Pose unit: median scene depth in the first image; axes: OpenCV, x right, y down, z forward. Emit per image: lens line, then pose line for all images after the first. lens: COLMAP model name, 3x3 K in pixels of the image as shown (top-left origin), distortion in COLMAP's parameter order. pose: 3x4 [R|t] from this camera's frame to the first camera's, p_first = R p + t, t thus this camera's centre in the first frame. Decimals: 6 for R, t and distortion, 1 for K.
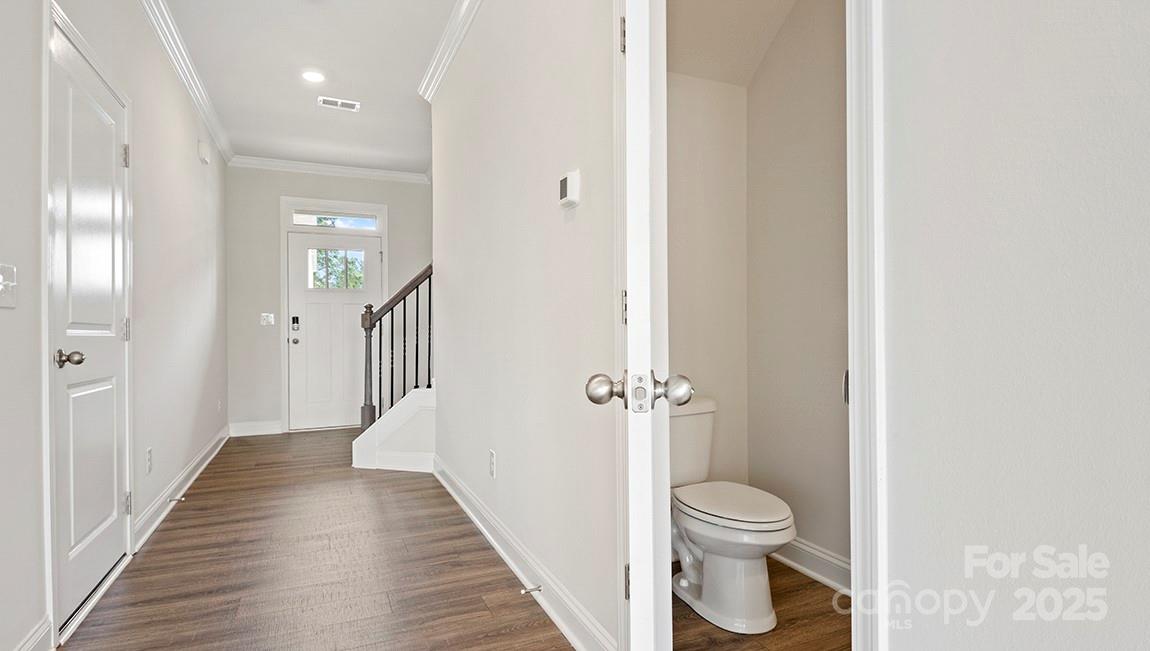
lens RADIAL K [[574.8, 0, 575.0], [0, 574.8, 325.5], [0, 0, 1]] dist [-0.011299, -0.000453]
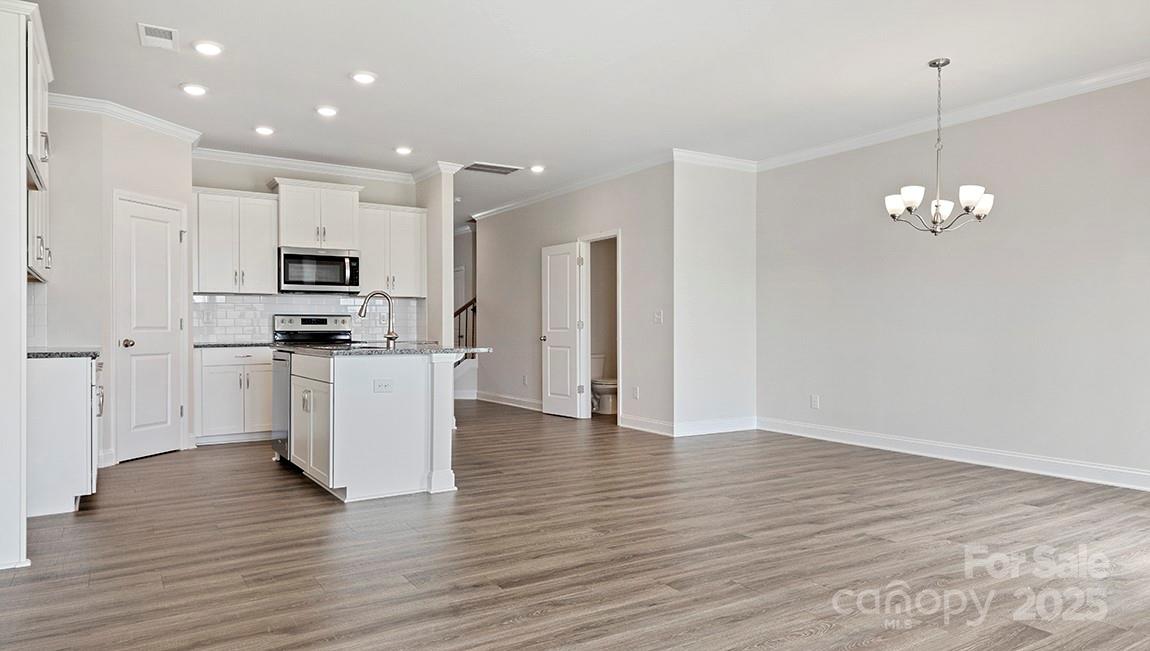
lens RADIAL K [[725.9, 0, 575.0], [0, 725.9, 325.5], [0, 0, 1]] dist [0.047602, -0.040663]
pose [[0.990598, 0.007996, 0.136573, -0.220792], [-0.007664, 0.999966, -0.002956, -0.003994], [-0.136592, 0.001882, 0.990626, -1.396065]]
